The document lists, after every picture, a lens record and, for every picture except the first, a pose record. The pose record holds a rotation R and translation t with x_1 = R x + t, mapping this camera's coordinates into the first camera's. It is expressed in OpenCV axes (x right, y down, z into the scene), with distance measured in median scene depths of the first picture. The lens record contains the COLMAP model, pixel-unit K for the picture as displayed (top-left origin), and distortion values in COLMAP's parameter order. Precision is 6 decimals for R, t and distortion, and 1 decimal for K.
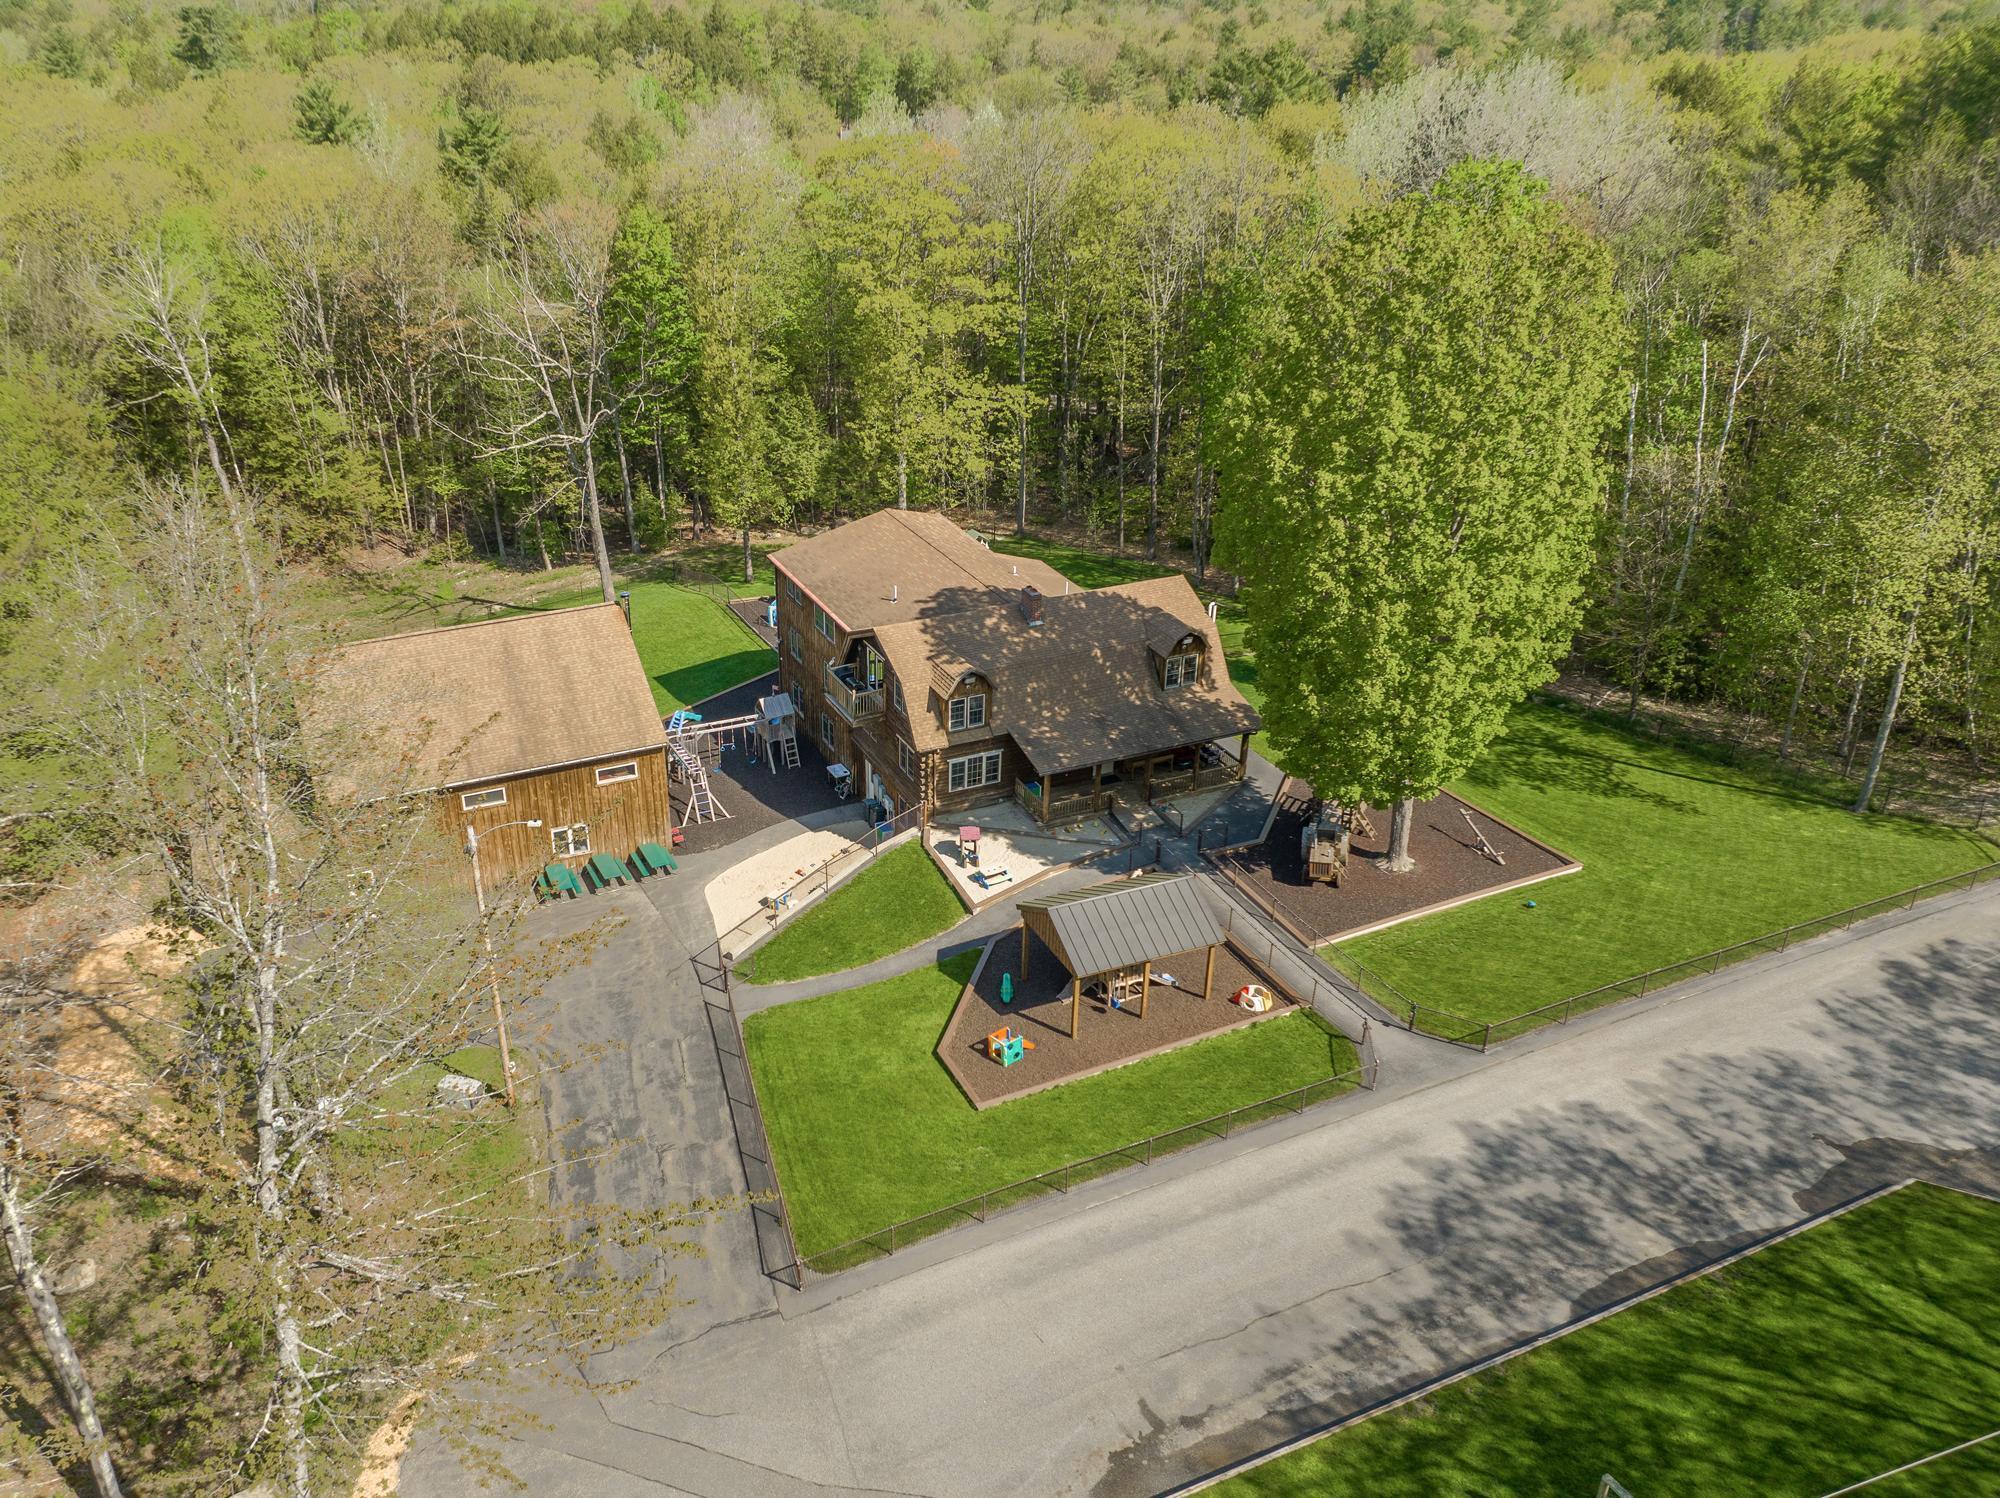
lens RADIAL K [[1679.9, 0, 997.1], [0, 1679.9, 750.2], [0, 0, 1]] dist [-0.025469, -0.007614]
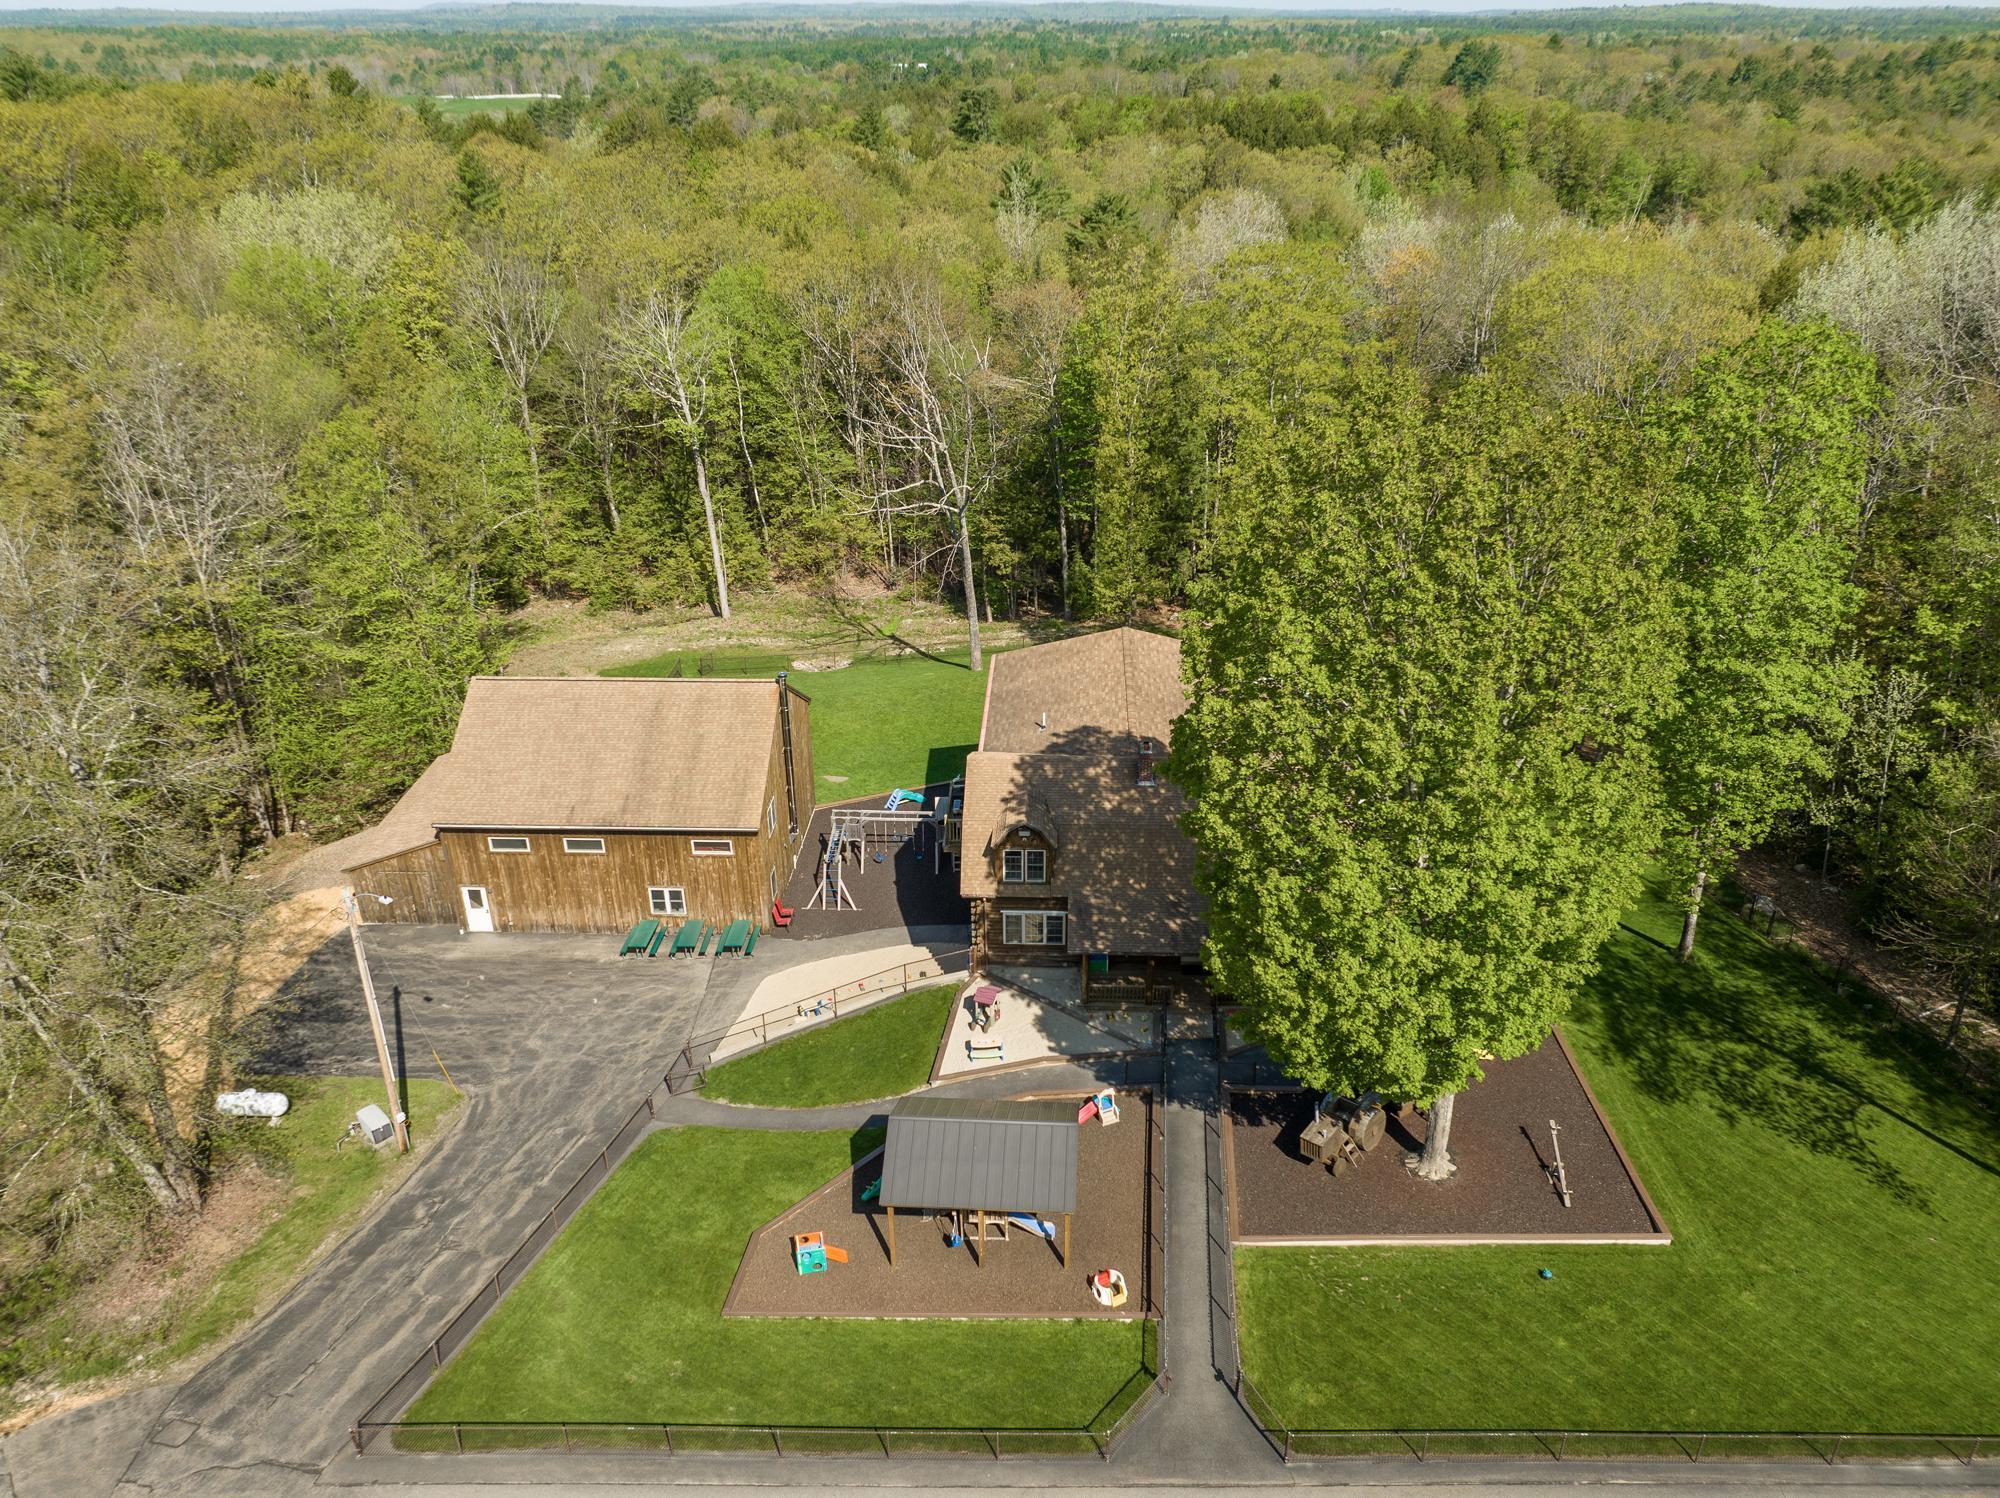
lens RADIAL K [[1518.4, 0, 1099.0], [0, 1518.4, 753.7], [0, 0, 1]] dist [0.002292, -0.066257]
pose [[0.895419, 0.193483, -0.400986, 0.340674], [-0.198386, 0.979674, 0.029707, -0.115179], [0.398583, 0.052950, 0.915602, 0.243764]]
